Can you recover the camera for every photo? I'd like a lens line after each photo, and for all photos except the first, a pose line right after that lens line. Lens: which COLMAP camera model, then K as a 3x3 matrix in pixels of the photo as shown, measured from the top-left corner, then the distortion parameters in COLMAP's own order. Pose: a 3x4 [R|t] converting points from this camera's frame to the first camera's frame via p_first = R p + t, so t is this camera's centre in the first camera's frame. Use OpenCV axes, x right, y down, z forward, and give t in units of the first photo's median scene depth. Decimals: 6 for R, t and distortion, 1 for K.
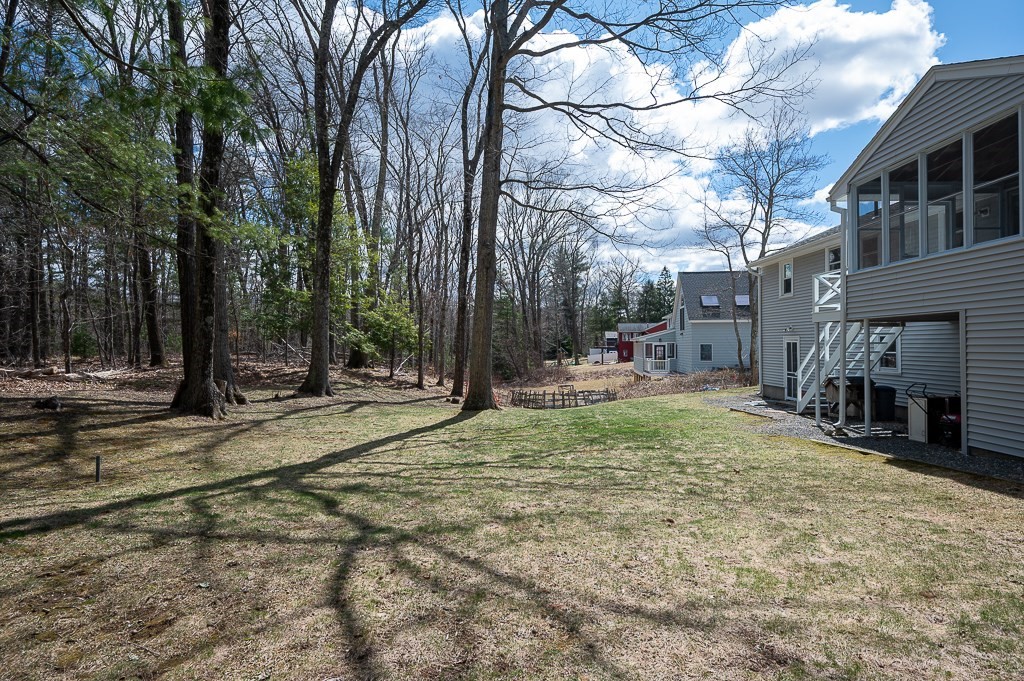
lens RADIAL K [[544.5, 0, 514.4], [0, 544.5, 337.7], [0, 0, 1]] dist [0.000857, -0.000481]
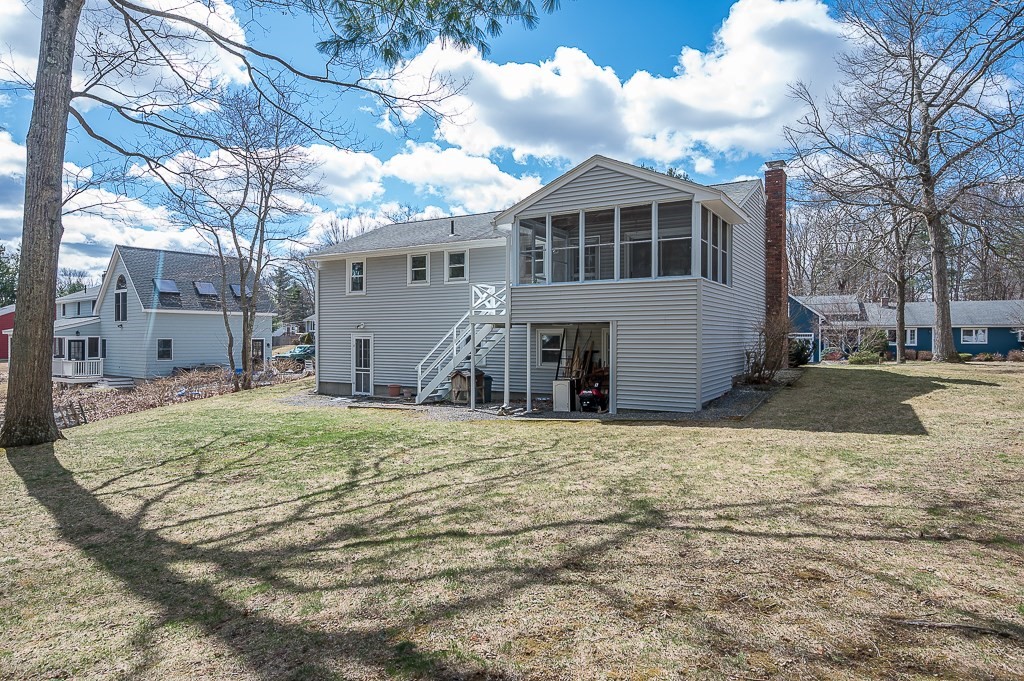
lens RADIAL K [[629.9, 0, 512.1], [0, 629.9, 333.2], [0, 0, 1]] dist [0.009903, 0.002136]
pose [[0.520739, 0.011331, 0.853641, -0.734205], [-0.015094, 0.999878, -0.004064, -0.002697], [-0.853582, -0.010769, 0.520847, 0.272356]]
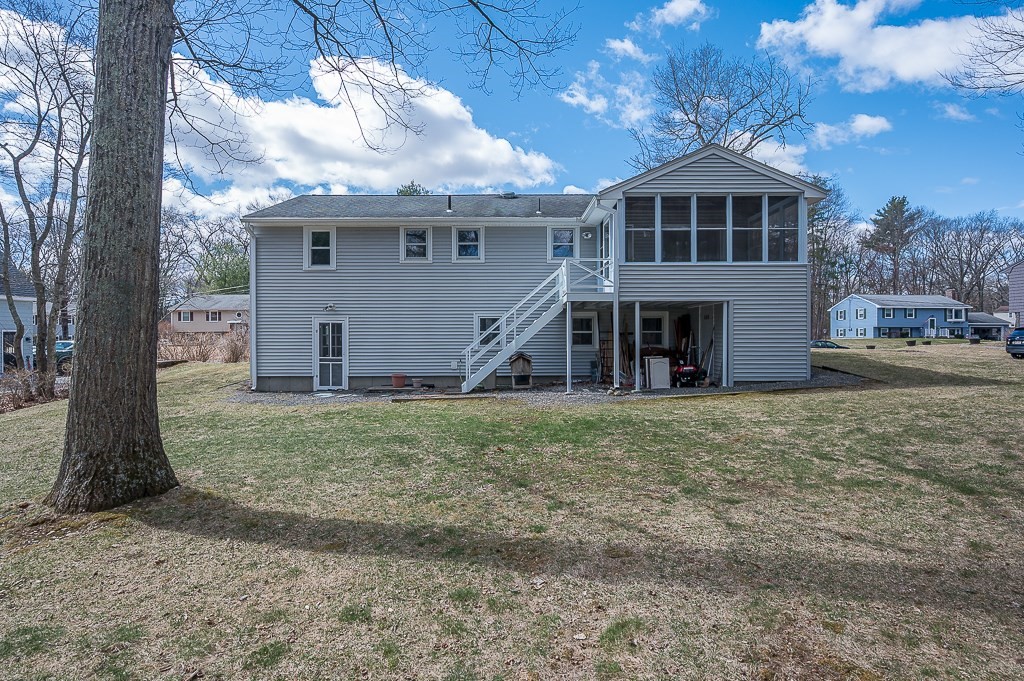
lens RADIAL K [[531.3, 0, 512.4], [0, 531.3, 347.2], [0, 0, 1]] dist [-0.007557, -0.001348]
pose [[-0.003097, -0.010051, 0.999945, -0.681805], [-0.011427, 0.999885, 0.010015, 0.072551], [-0.999930, -0.011396, -0.003212, 1.435441]]
